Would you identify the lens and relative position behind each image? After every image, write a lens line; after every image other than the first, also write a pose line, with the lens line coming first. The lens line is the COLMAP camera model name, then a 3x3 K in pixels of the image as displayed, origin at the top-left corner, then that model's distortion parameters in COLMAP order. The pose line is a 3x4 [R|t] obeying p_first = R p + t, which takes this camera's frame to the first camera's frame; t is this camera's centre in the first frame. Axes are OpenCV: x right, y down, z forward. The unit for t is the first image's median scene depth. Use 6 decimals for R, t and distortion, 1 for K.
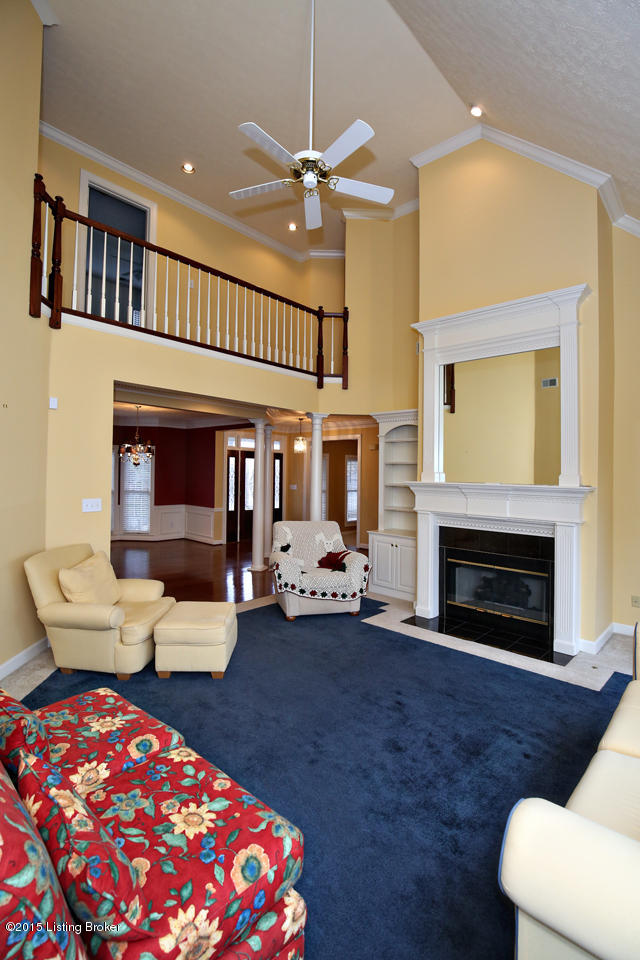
lens RADIAL K [[442.5, 0, 321.3], [0, 442.5, 460.4], [0, 0, 1]] dist [-0.033203, 0.000028]
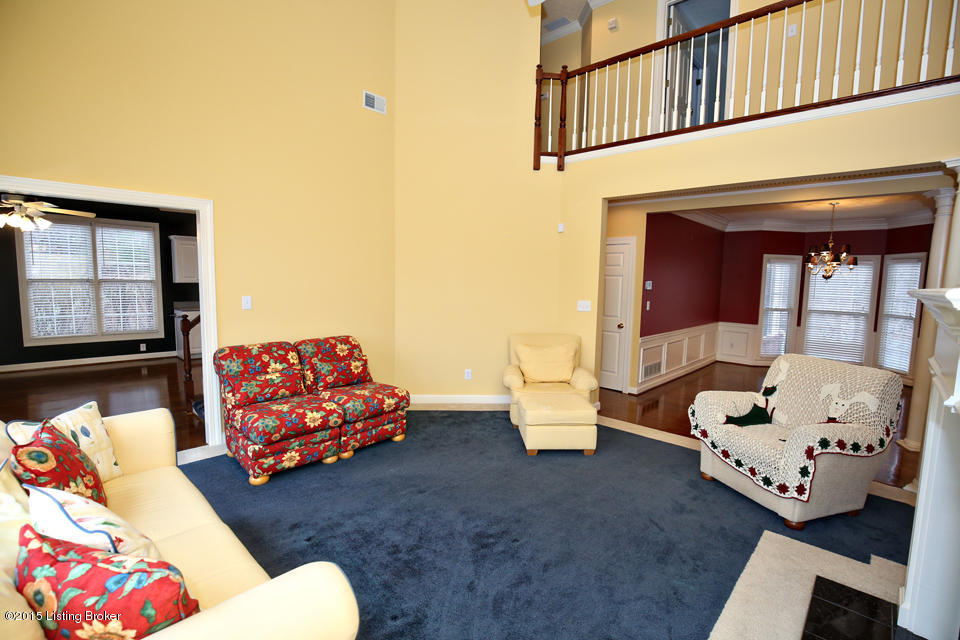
lens RADIAL K [[442.5, 0, 480.0], [0, 442.5, 320.0], [0, 0, 1]] dist [-0.033203, 0.000028]
pose [[-0.011206, 0.066364, -0.997733, 0.729462], [0.007564, 0.997772, 0.066282, 0.058485], [0.999909, -0.006804, -0.011683, 0.730931]]
